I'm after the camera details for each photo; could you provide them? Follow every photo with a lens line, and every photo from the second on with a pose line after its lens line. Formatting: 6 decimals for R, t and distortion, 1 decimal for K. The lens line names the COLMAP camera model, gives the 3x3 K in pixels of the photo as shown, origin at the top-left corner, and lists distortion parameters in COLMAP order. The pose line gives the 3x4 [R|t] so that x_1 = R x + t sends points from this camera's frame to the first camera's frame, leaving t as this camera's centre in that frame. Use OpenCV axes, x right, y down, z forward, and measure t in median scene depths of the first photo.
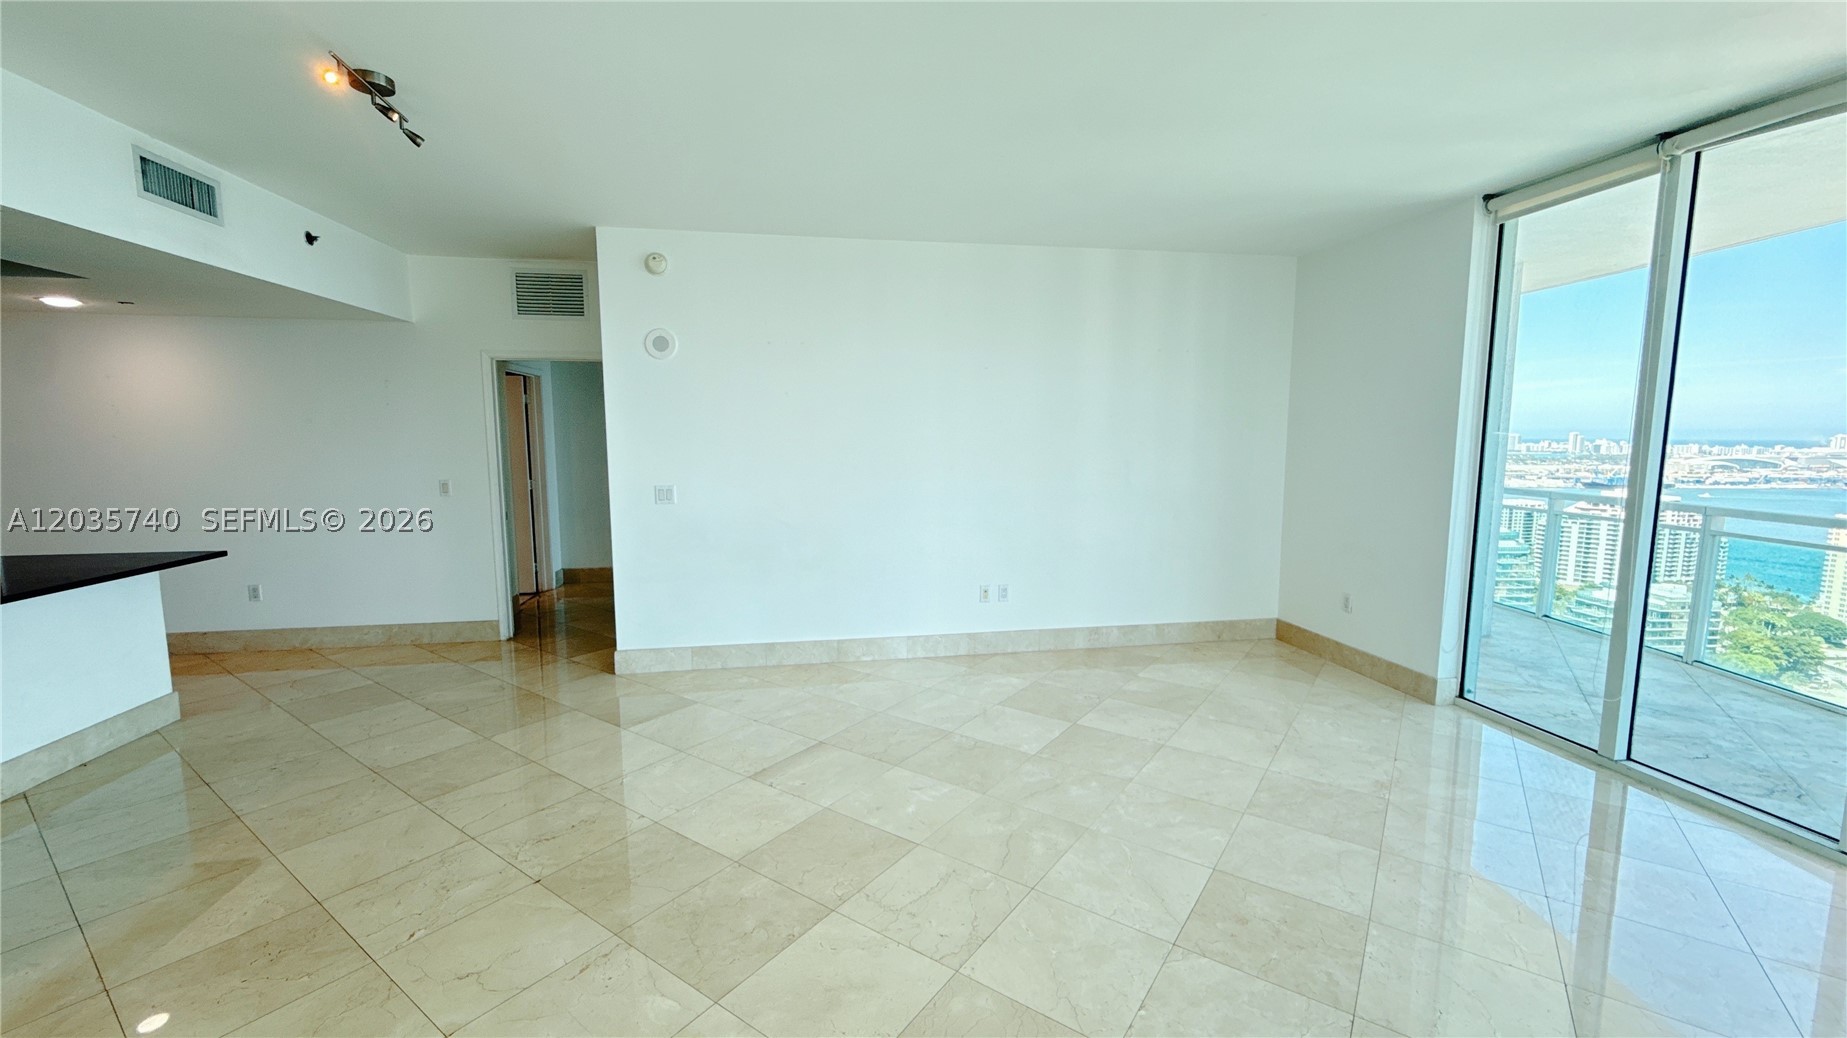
lens RADIAL K [[734.5, 0, 924.5], [0, 734.5, 515.9], [0, 0, 1]] dist [-0.001248, 0.000069]
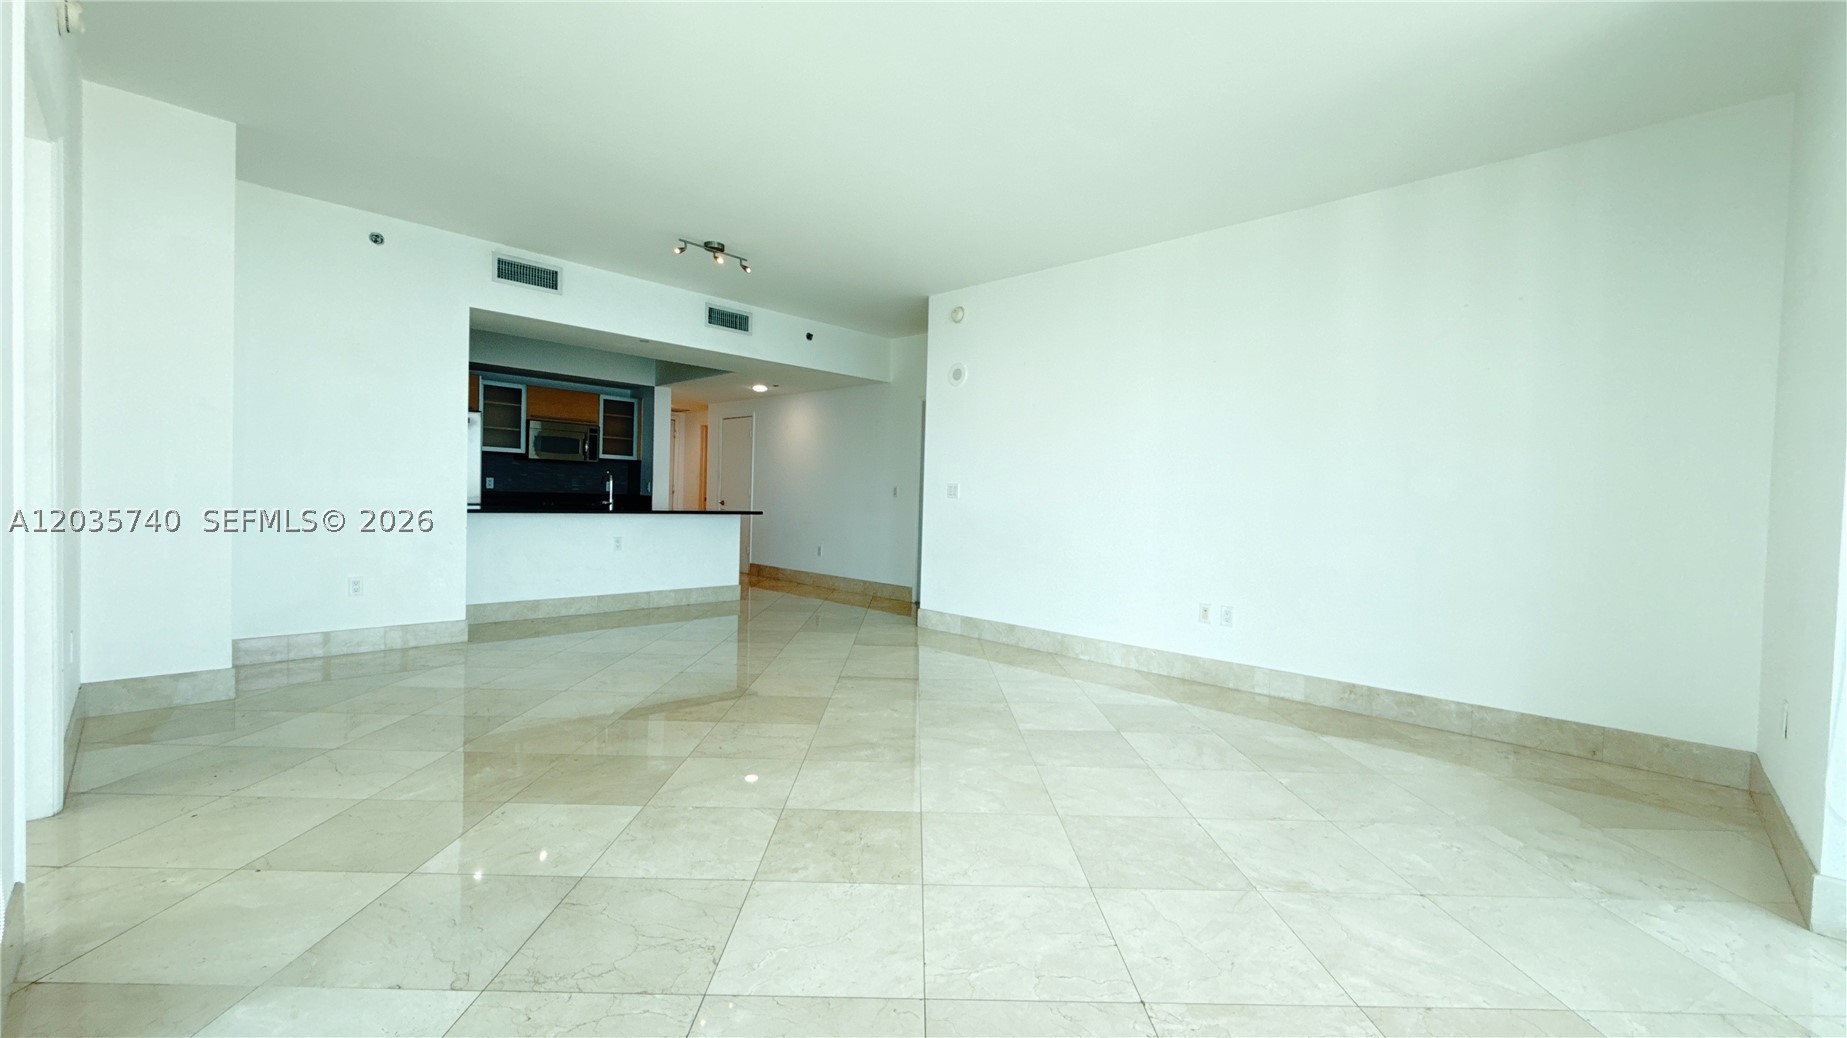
lens RADIAL K [[735.6, 0, 926.2], [0, 735.6, 516.8], [0, 0, 1]] dist [-0.002217, 0.000935]
pose [[0.589297, 0.037927, -0.807026, 0.654659], [-0.118938, 0.992086, -0.040225, 0.072853], [0.799114, 0.119691, 0.589144, 0.213608]]
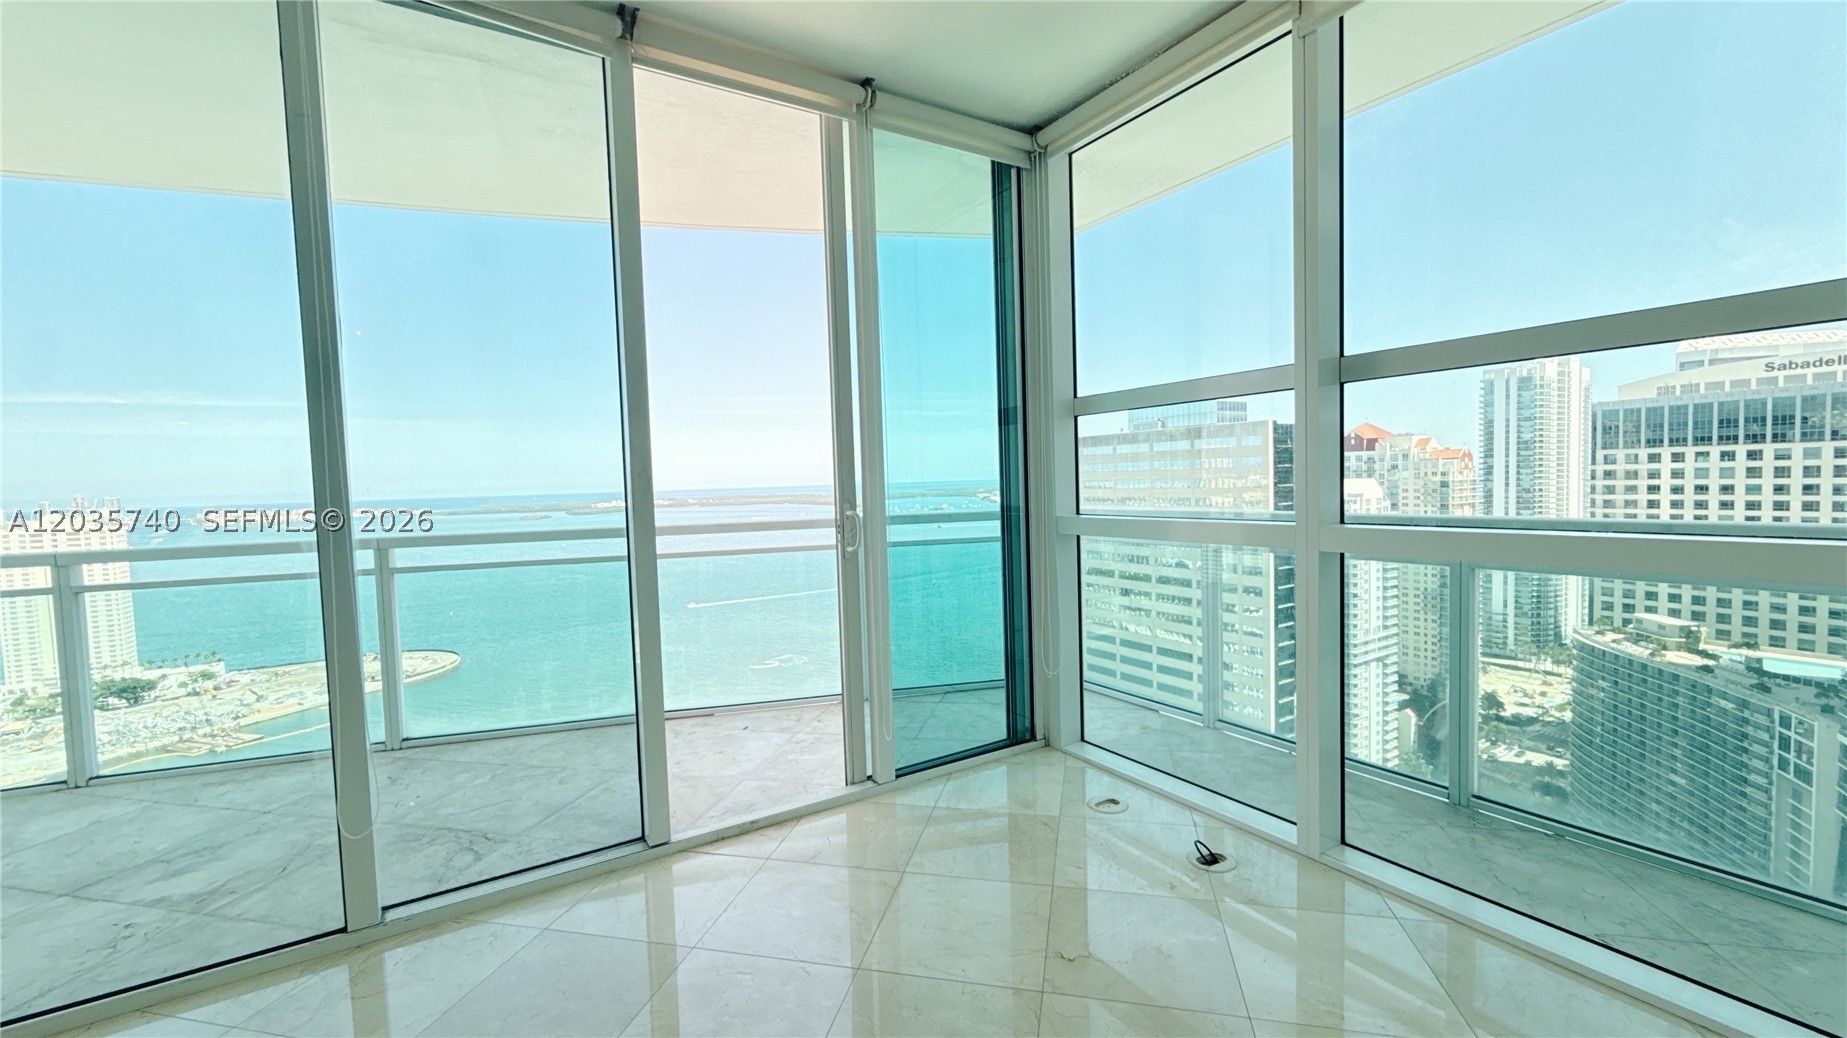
lens RADIAL K [[735.6, 0, 926.2], [0, 735.6, 516.8], [0, 0, 1]] dist [-0.002217, 0.000935]
pose [[-0.380538, -0.038613, 0.923959, 0.143880], [0.134127, 0.986259, 0.096457, -0.004079], [-0.914987, 0.160634, -0.370130, 0.542788]]
